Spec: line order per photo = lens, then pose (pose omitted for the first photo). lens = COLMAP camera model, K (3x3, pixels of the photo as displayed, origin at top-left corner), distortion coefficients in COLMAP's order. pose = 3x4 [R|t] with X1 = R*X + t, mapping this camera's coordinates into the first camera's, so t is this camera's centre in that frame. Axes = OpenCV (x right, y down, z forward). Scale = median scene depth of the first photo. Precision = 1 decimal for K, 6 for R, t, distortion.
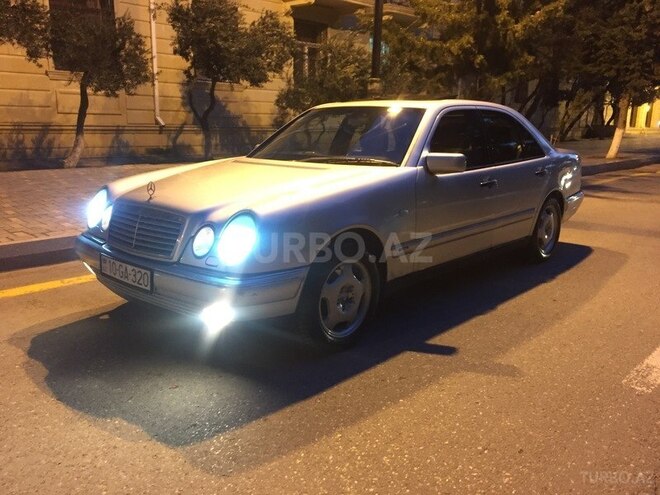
lens RADIAL K [[566.1, 0, 328.5], [0, 566.1, 246.5], [0, 0, 1]] dist [0.060038, -0.064119]
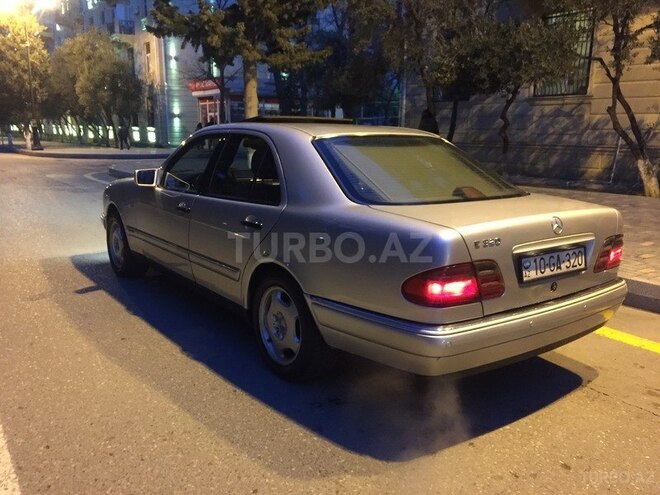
lens RADIAL K [[566.1, 0, 333.0], [0, 566.1, 251.2], [0, 0, 1]] dist [0.060038, -0.064119]
pose [[-0.186921, 0.177834, -0.966145, 1.577548], [-0.233816, 0.947162, 0.219577, -0.420912], [0.954144, 0.266944, -0.135464, 1.864141]]
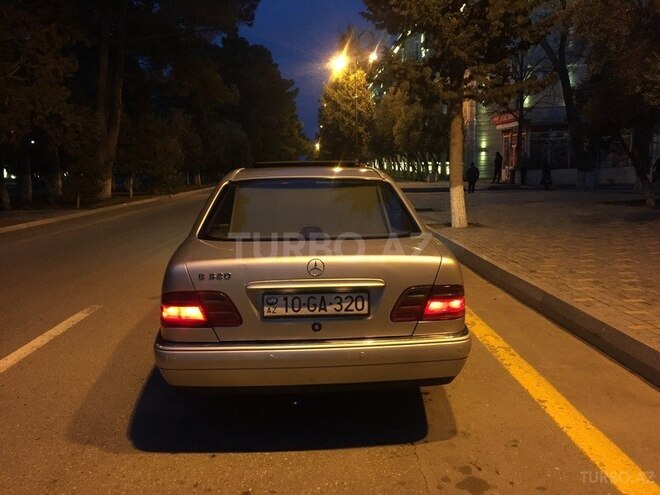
lens RADIAL K [[566.1, 0, 329.2], [0, 566.1, 247.9], [0, 0, 1]] dist [0.060038, -0.064119]
pose [[-0.698252, 0.093050, -0.709779, 1.312991], [-0.158183, 0.946950, 0.279757, -0.610484], [0.698156, 0.307616, -0.646491, 2.571862]]
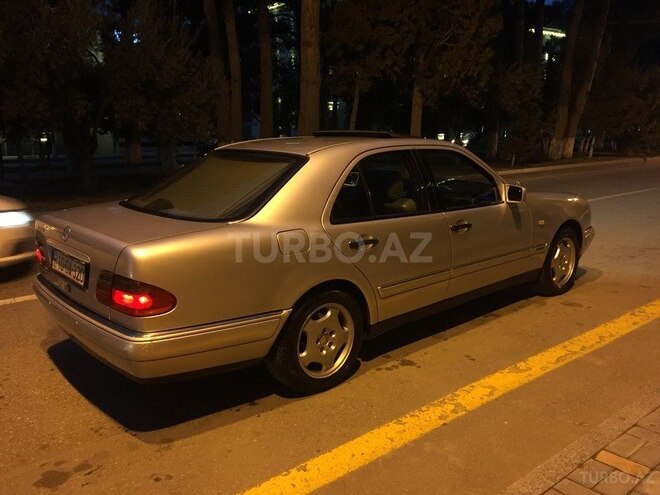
lens RADIAL K [[566.1, 0, 328.2], [0, 566.1, 247.8], [0, 0, 1]] dist [0.060038, -0.064119]
pose [[-0.993905, -0.038275, 0.103383, 0.250436], [0.008912, 0.906825, 0.421413, -0.712310], [-0.109880, 0.419765, -0.900957, 2.817074]]
